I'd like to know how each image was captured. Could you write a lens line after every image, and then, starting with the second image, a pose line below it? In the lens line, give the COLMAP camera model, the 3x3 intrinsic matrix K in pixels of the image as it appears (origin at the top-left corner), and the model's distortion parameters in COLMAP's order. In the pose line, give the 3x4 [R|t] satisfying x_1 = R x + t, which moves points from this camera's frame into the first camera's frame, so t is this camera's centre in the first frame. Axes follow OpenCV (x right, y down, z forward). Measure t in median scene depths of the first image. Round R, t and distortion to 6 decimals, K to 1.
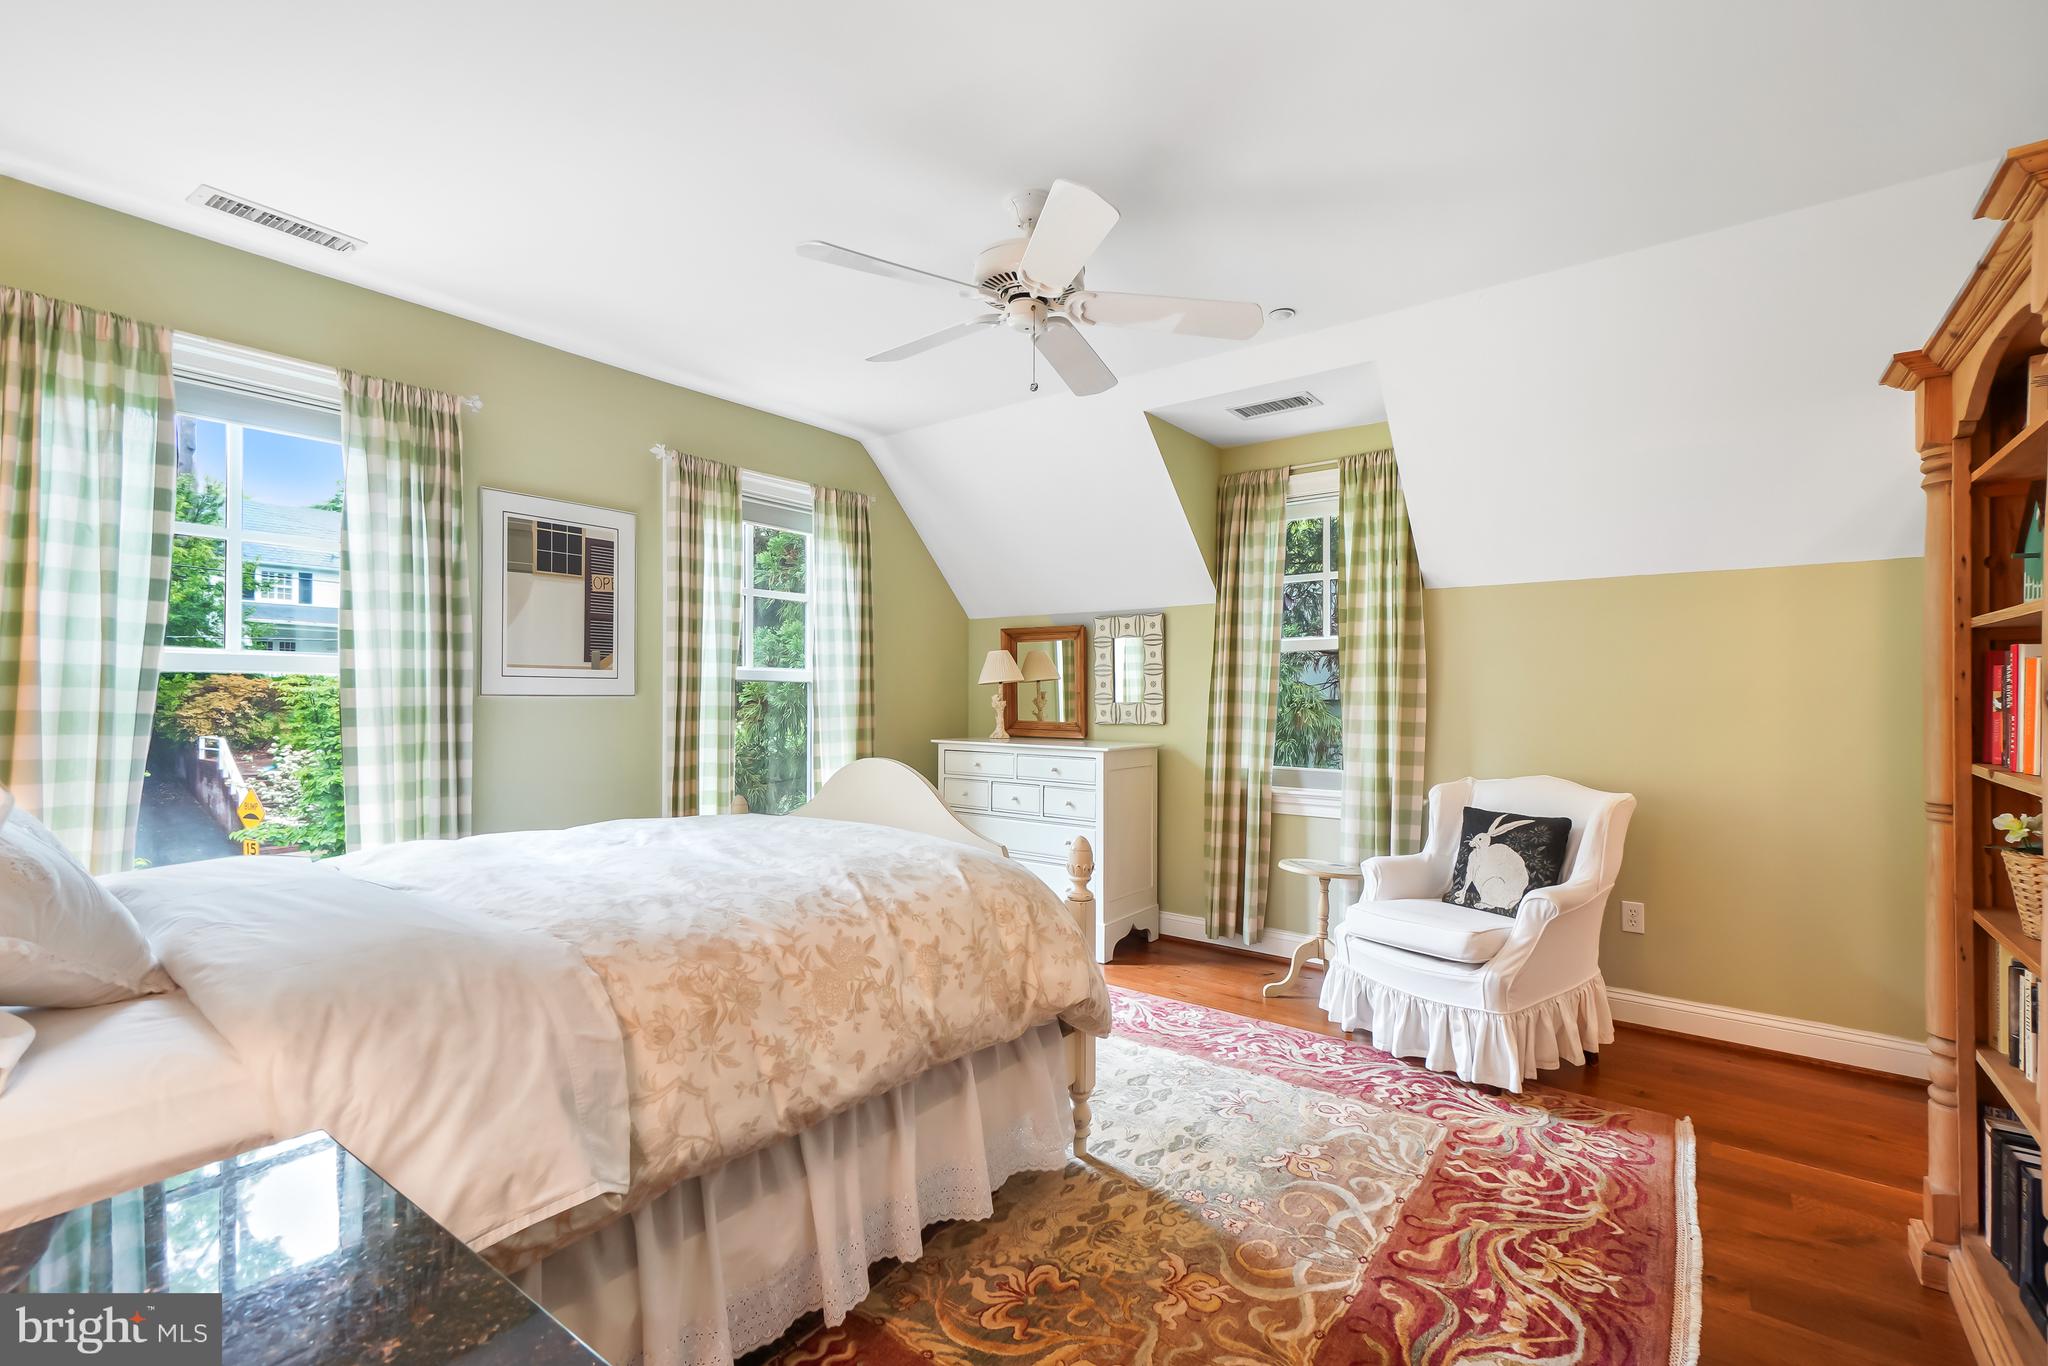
lens RADIAL K [[912.8, 0, 1036.4], [0, 912.8, 696.8], [0, 0, 1]] dist [0.008167, -0.001128]
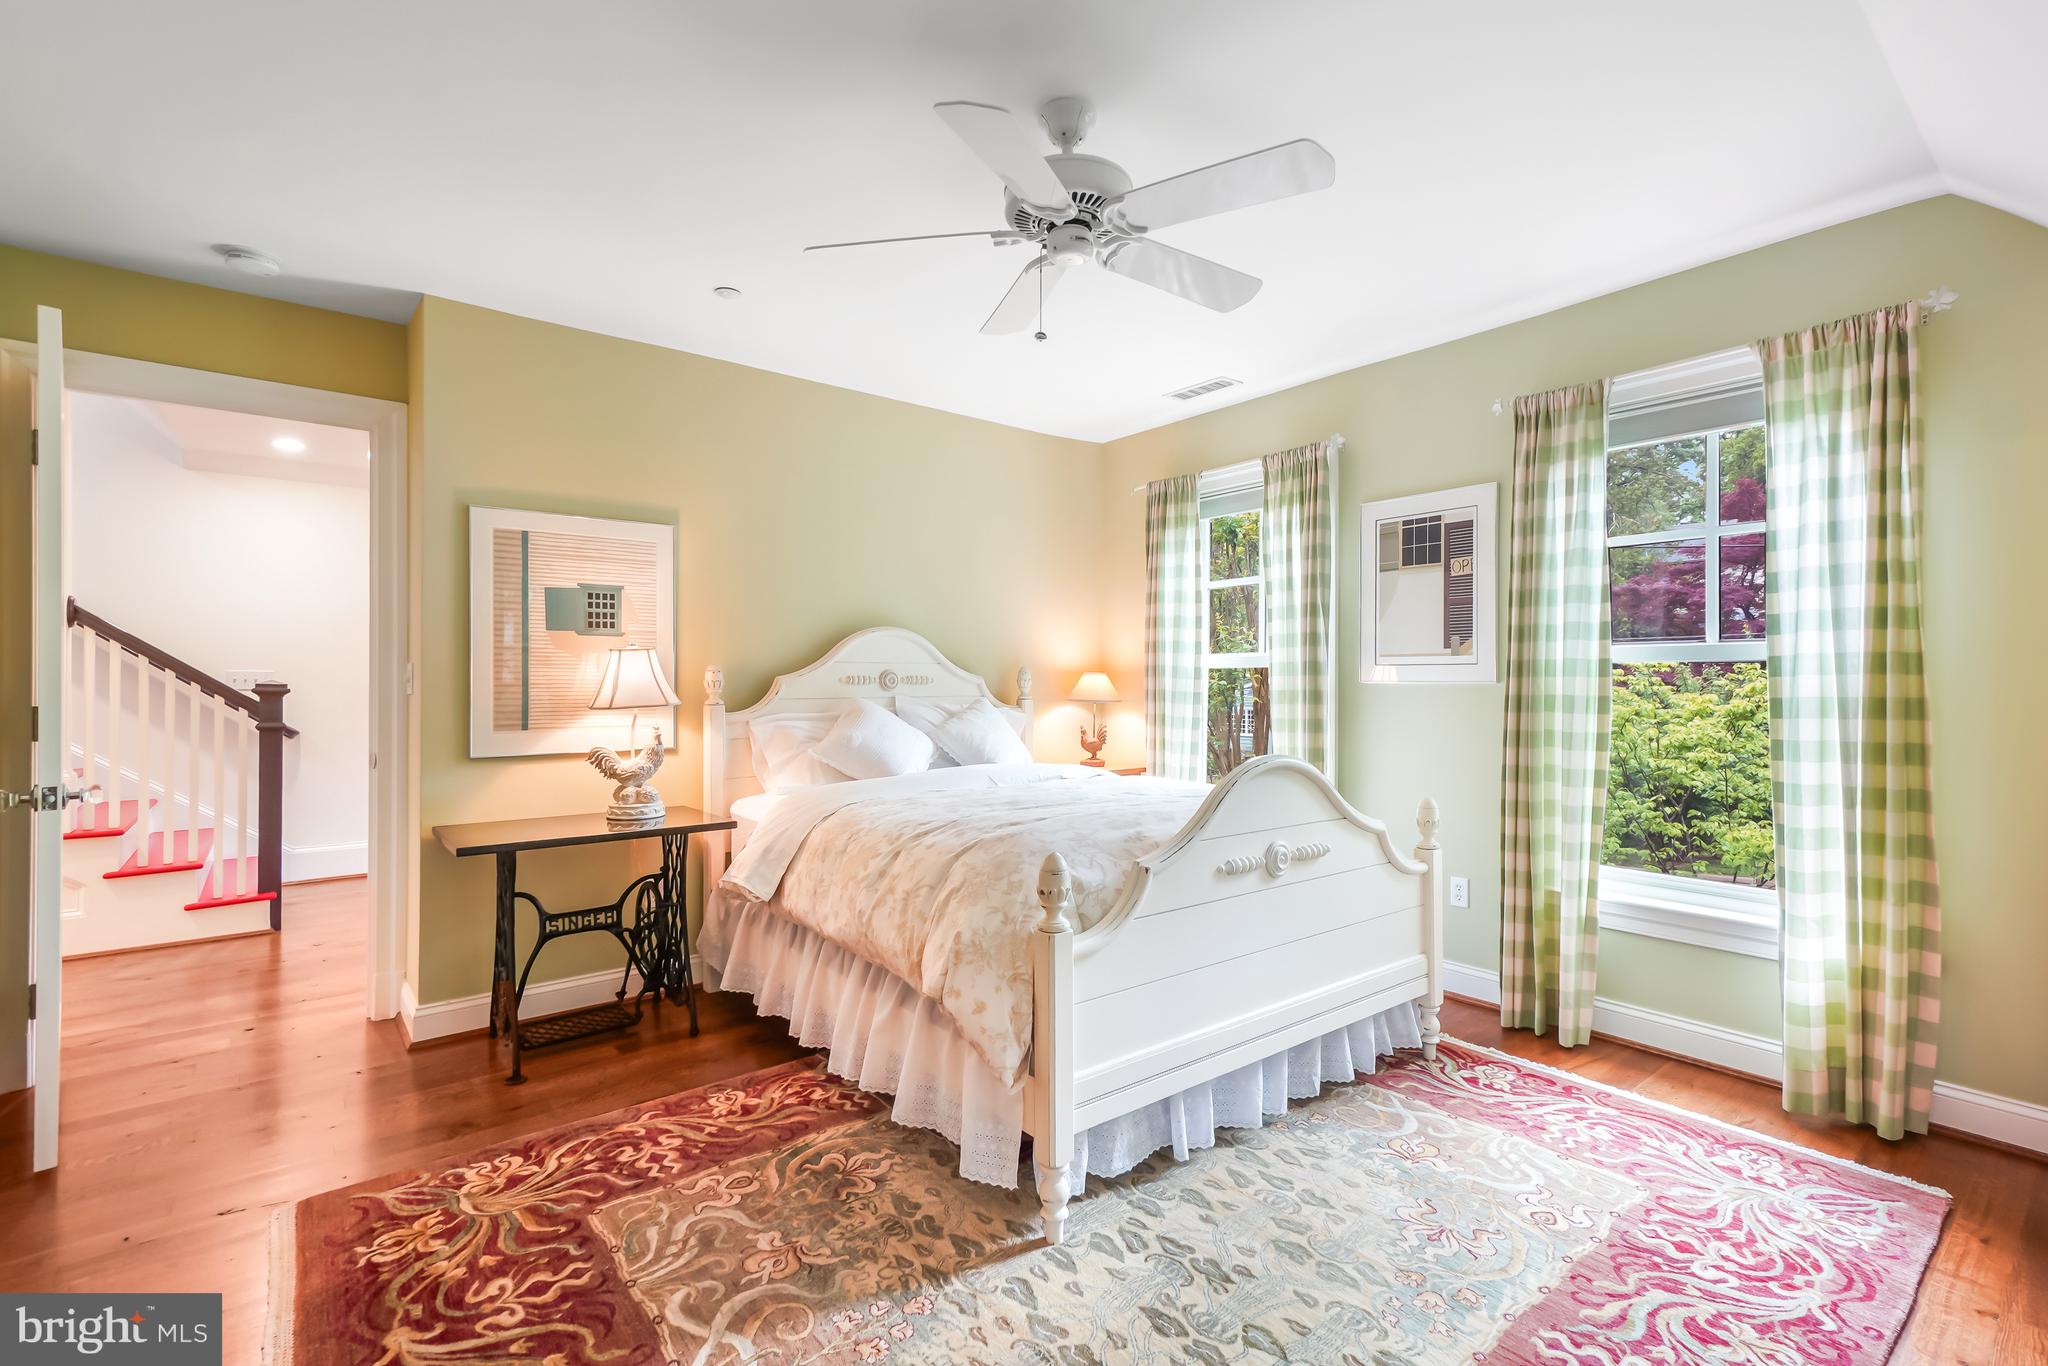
lens RADIAL K [[912.8, 0, 1039.3], [0, 912.8, 679.7], [0, 0, 1]] dist [0.008167, -0.001128]
pose [[-0.253545, -0.002193, -0.967321, 0.744554], [0.003151, 0.999990, -0.003093, -0.002571], [0.967318, -0.003832, -0.253536, 1.049914]]
